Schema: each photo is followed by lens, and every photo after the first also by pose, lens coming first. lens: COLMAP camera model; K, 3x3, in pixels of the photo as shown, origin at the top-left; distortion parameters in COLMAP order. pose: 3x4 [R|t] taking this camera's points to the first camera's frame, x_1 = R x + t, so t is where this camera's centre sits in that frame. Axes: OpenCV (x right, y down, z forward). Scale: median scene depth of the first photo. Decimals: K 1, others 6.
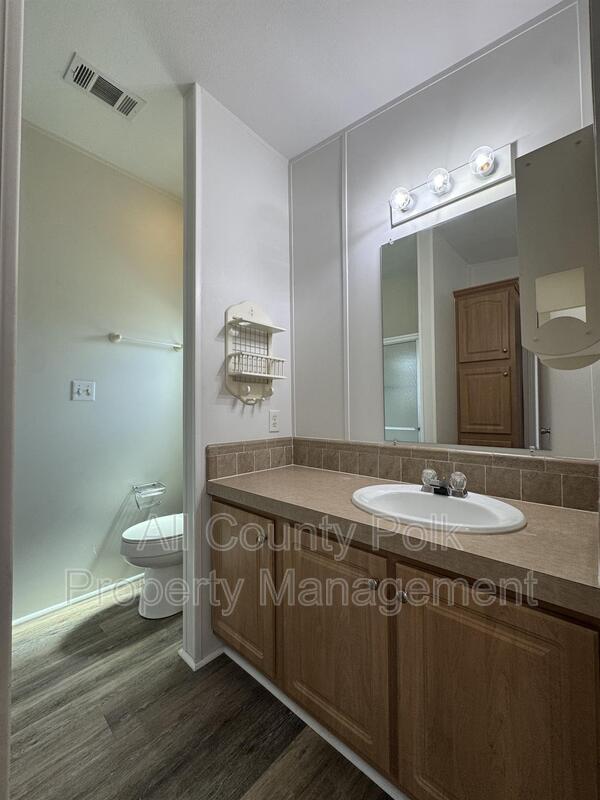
lens RADIAL K [[320.5, 0, 299.1], [0, 320.5, 399.8], [0, 0, 1]] dist [-0.002700, 0.000411]
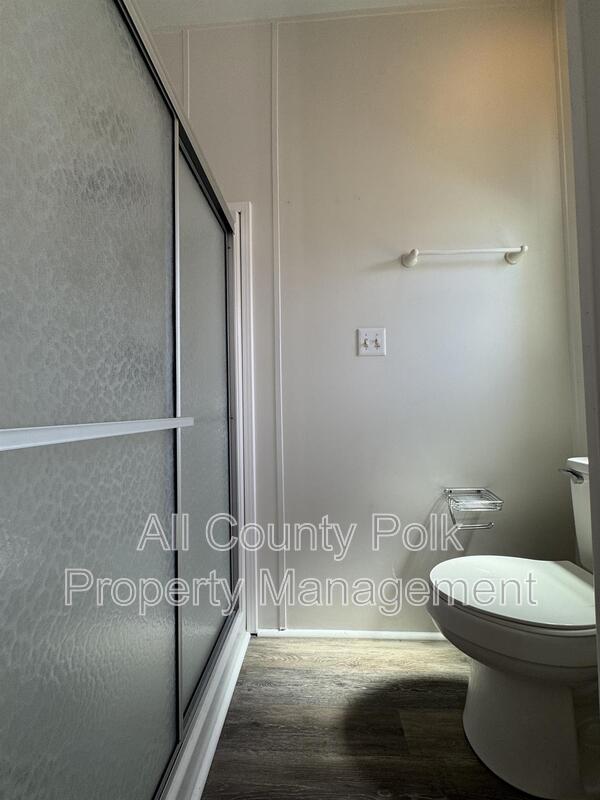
lens RADIAL K [[320.5, 0, 299.9], [0, 320.5, 401.4], [0, 0, 1]] dist [-0.002700, 0.000411]
pose [[0.629951, -0.036060, -0.775797, -0.227352], [0.030551, 0.999299, -0.021641, 0.116153], [0.776034, -0.010069, 0.630611, 0.429009]]
